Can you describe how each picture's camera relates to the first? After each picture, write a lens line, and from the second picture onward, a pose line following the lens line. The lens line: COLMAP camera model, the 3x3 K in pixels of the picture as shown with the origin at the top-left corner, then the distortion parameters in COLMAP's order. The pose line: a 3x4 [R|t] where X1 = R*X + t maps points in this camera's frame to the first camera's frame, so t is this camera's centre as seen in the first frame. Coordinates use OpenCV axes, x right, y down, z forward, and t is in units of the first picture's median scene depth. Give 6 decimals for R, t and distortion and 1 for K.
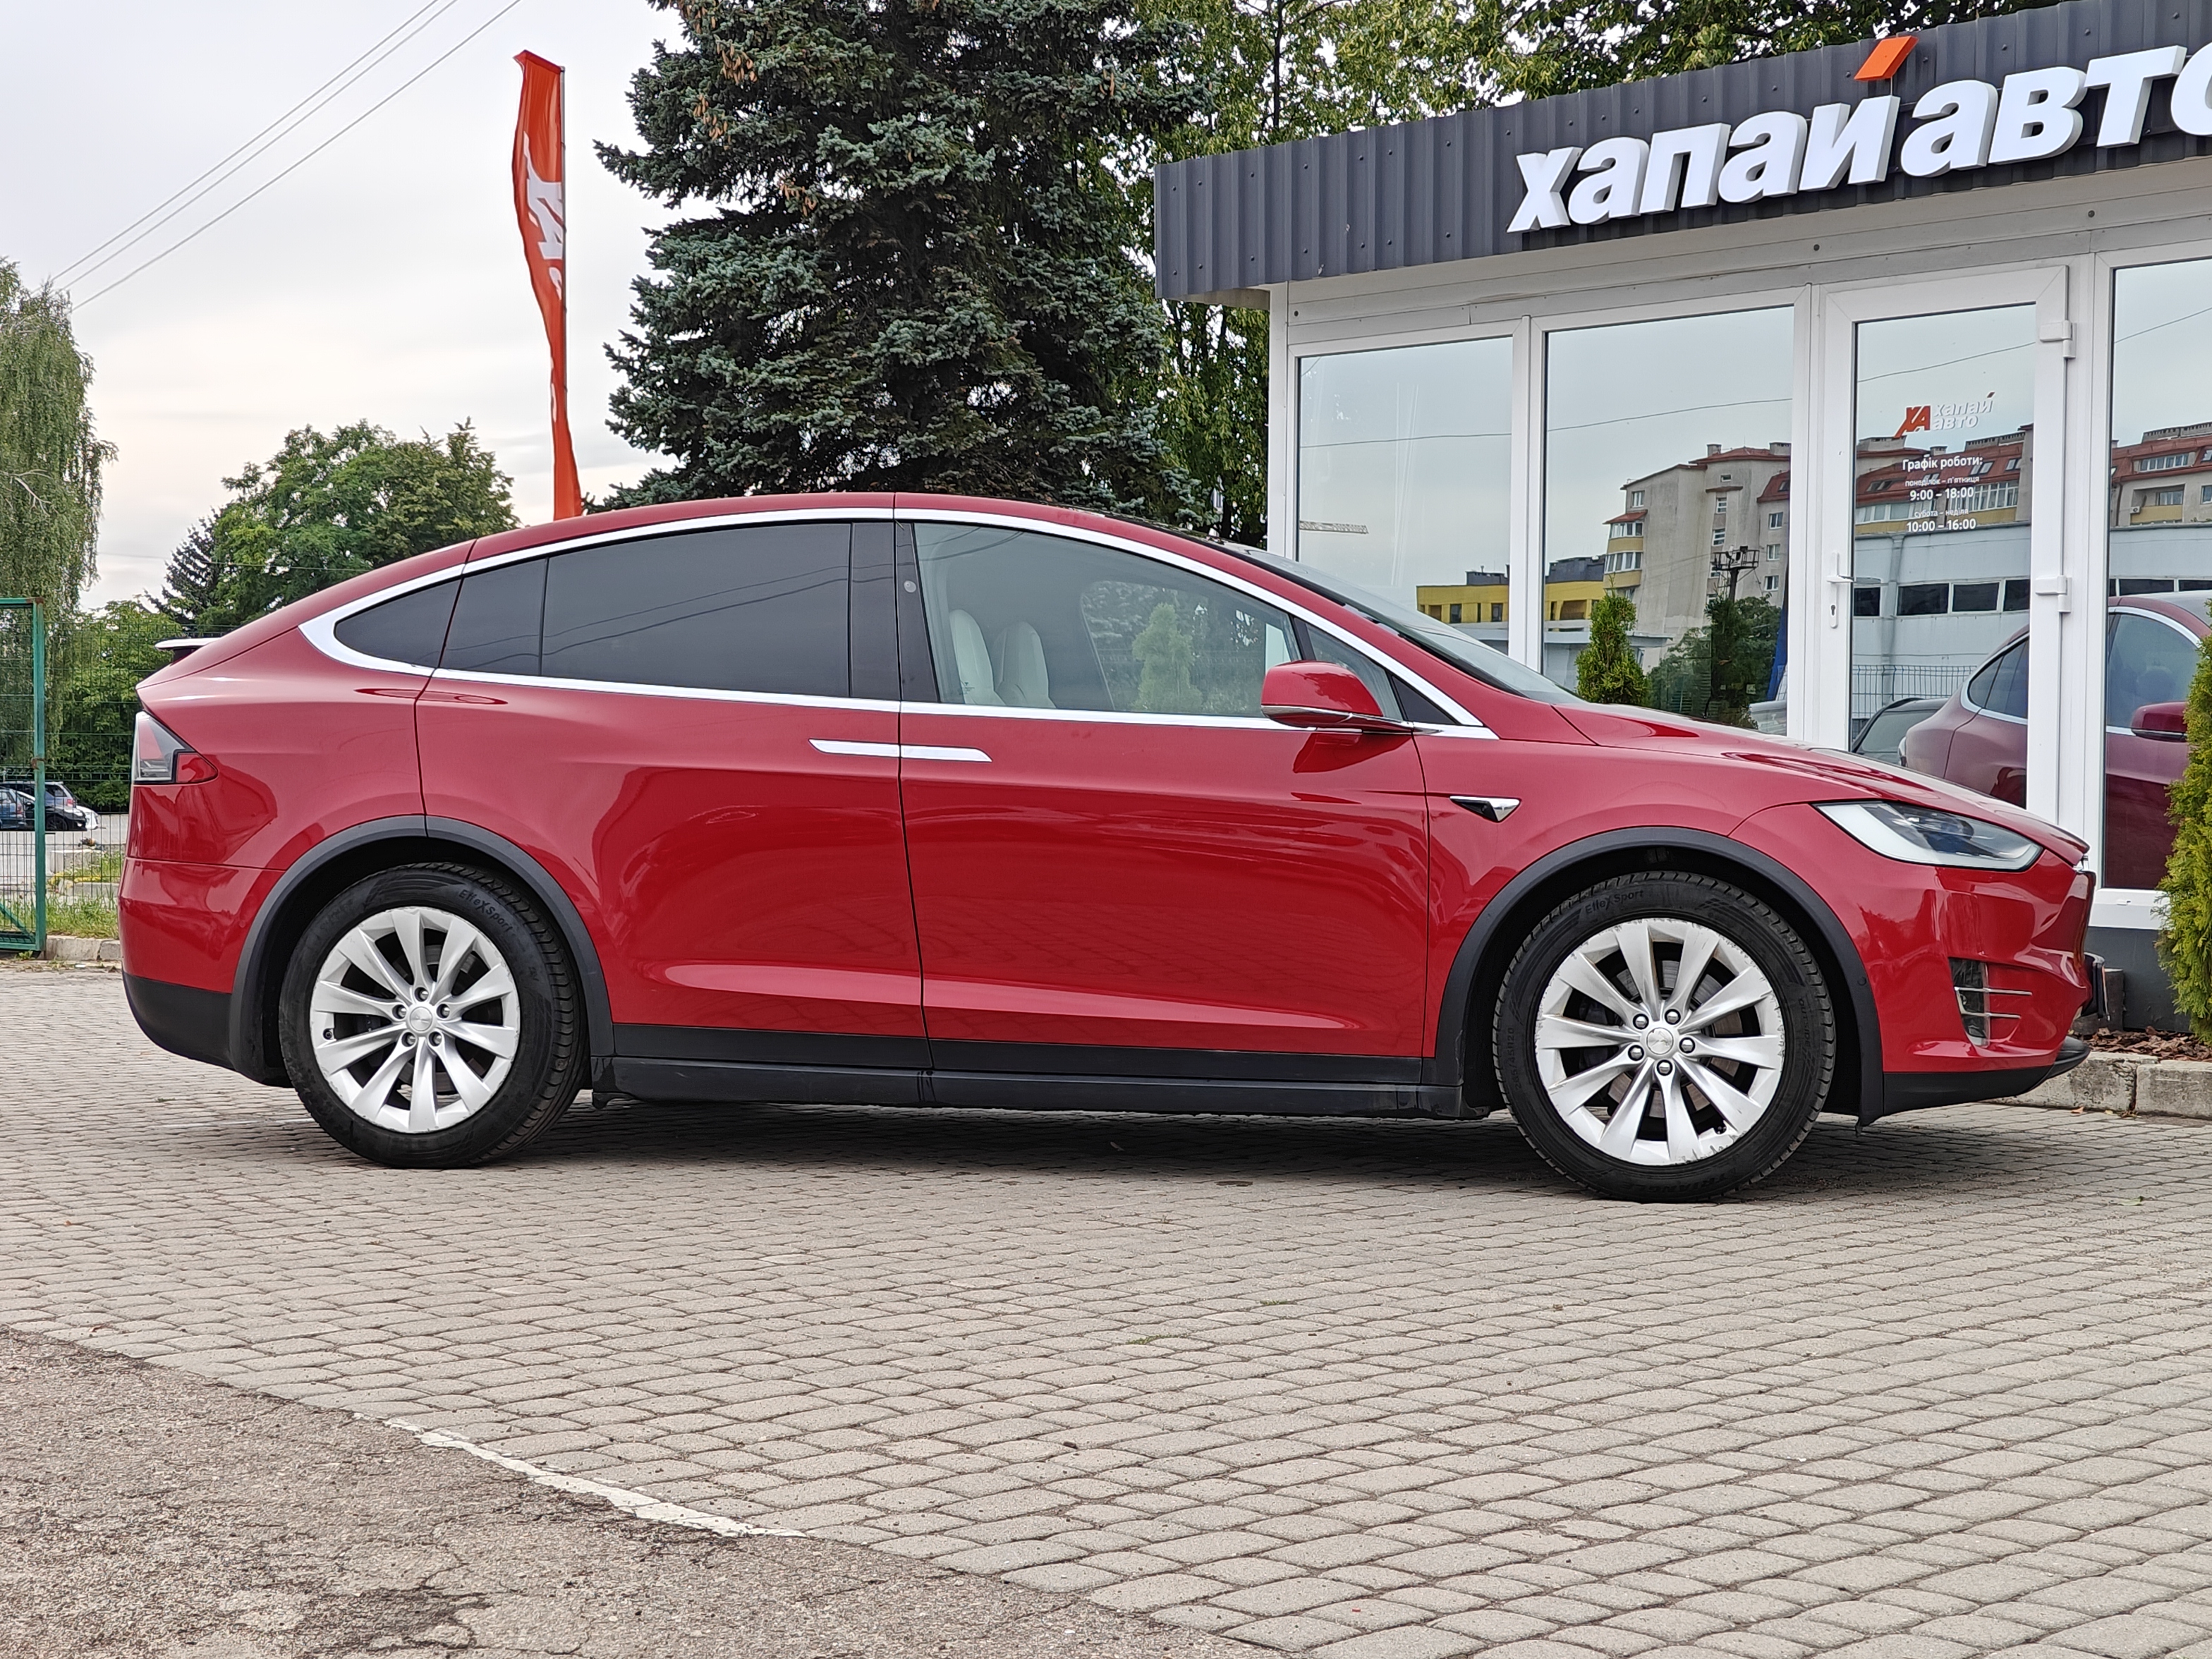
lens RADIAL K [[3270.2, 0, 1053.3], [0, 3270.2, 825.8], [0, 0, 1]] dist [0.011173, 0.064321]
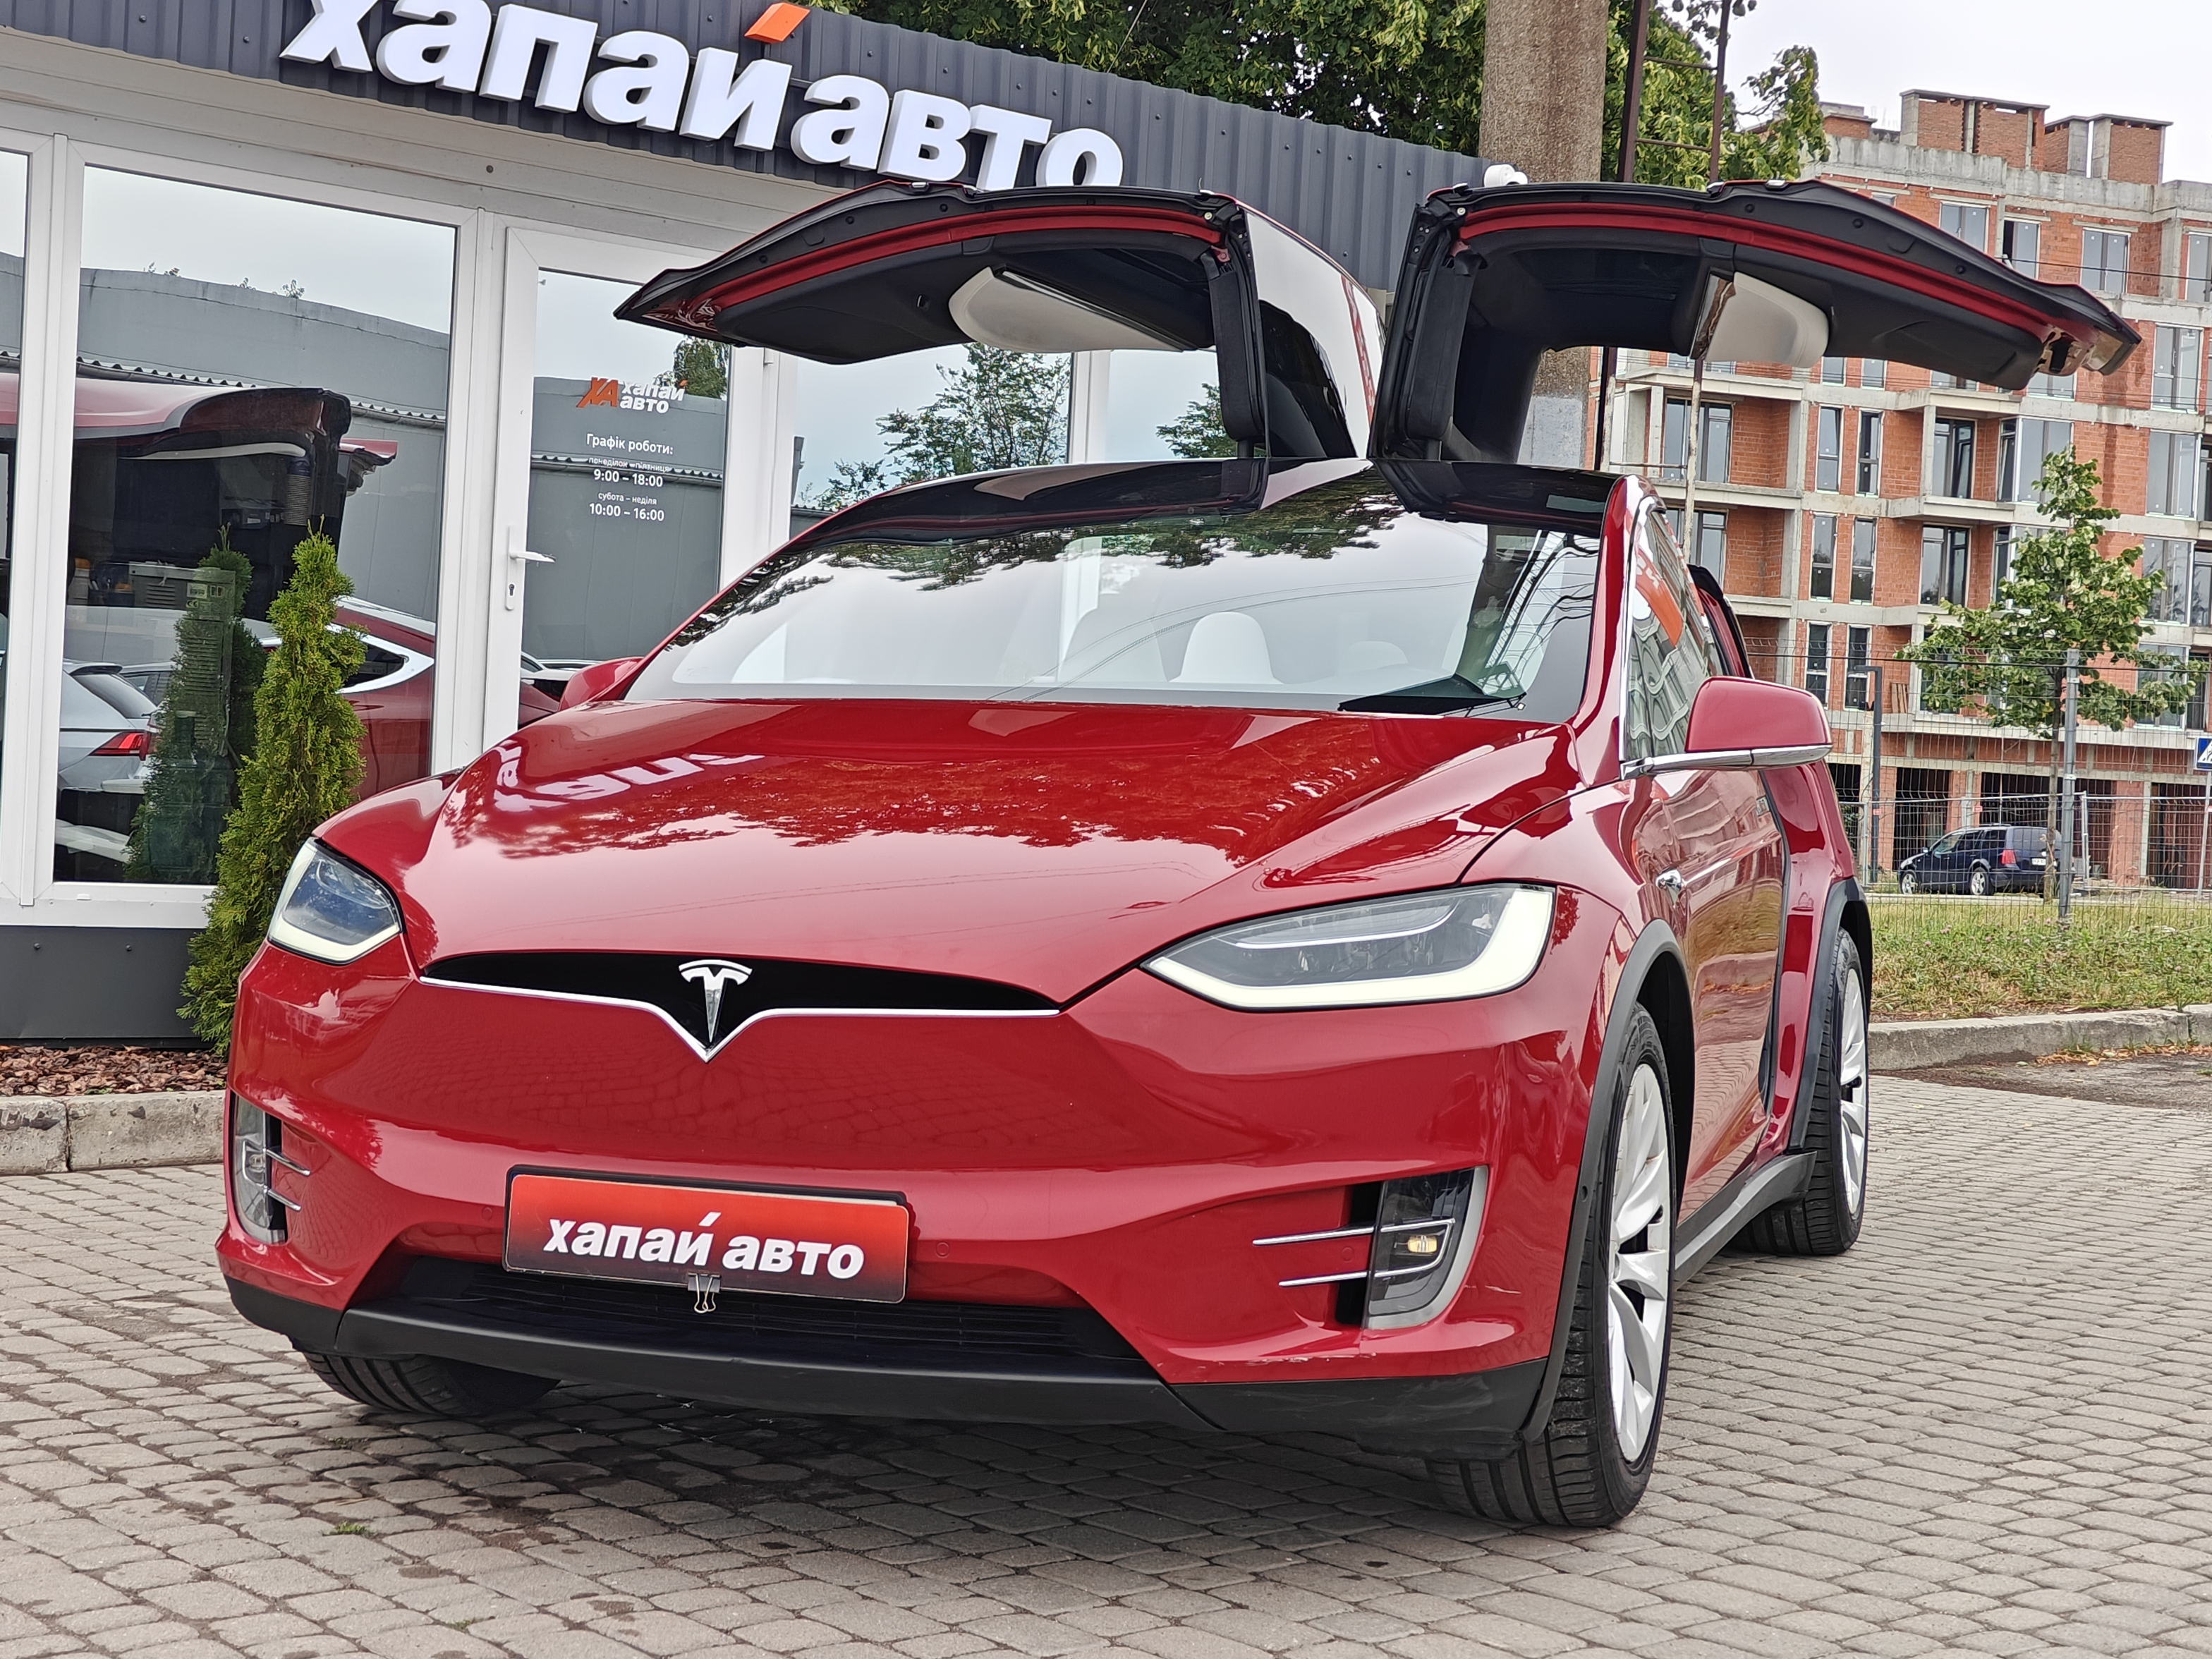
lens RADIAL K [[3329.2, 0, 1070.7], [0, 3329.2, 826.6], [0, 0, 1]] dist [0.018877, 0.025658]
pose [[0.058848, -0.010872, 0.998208, -0.640658], [-0.022414, 0.999674, 0.012209, -0.016217], [-0.998015, -0.023093, 0.058585, 0.787332]]
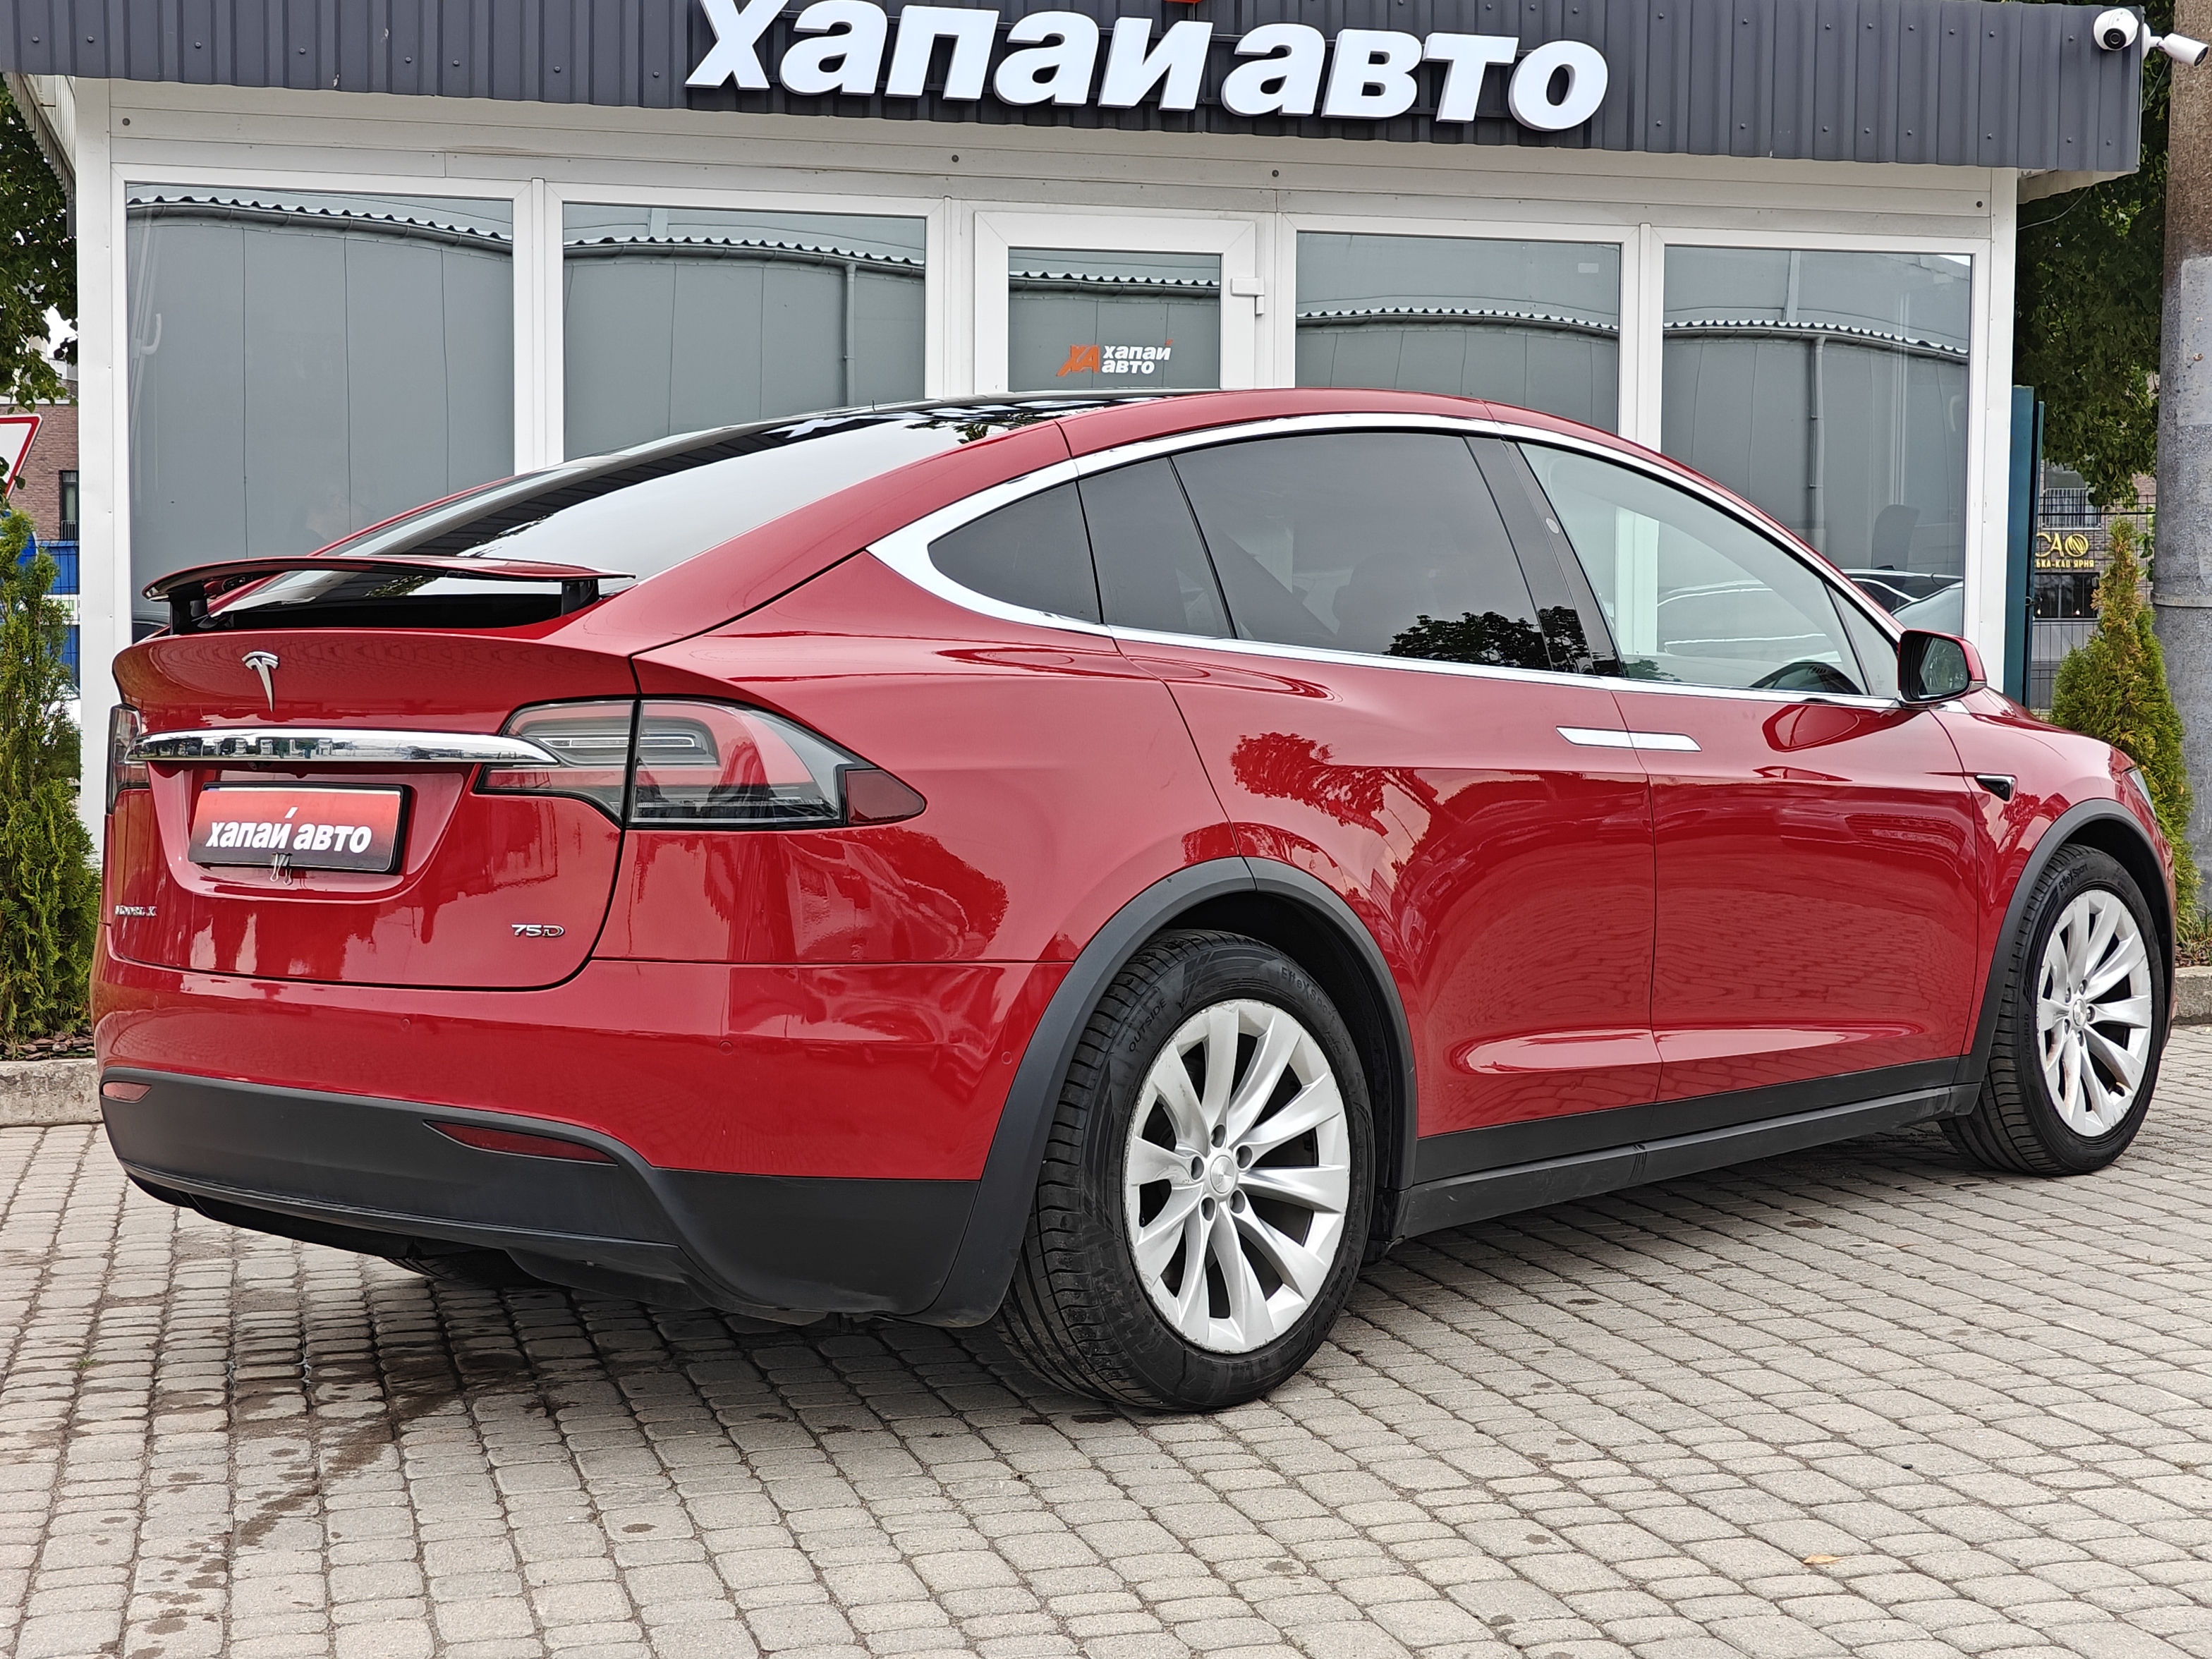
lens RADIAL K [[3278.8, 0, 1041.0], [0, 3278.8, 876.1], [0, 0, 1]] dist [-0.011127, 0.150191]
pose [[0.477718, -0.060048, 0.876459, -0.570260], [0.022318, 0.998169, 0.056222, -0.026812], [-0.878230, -0.007298, 0.478184, 0.536124]]
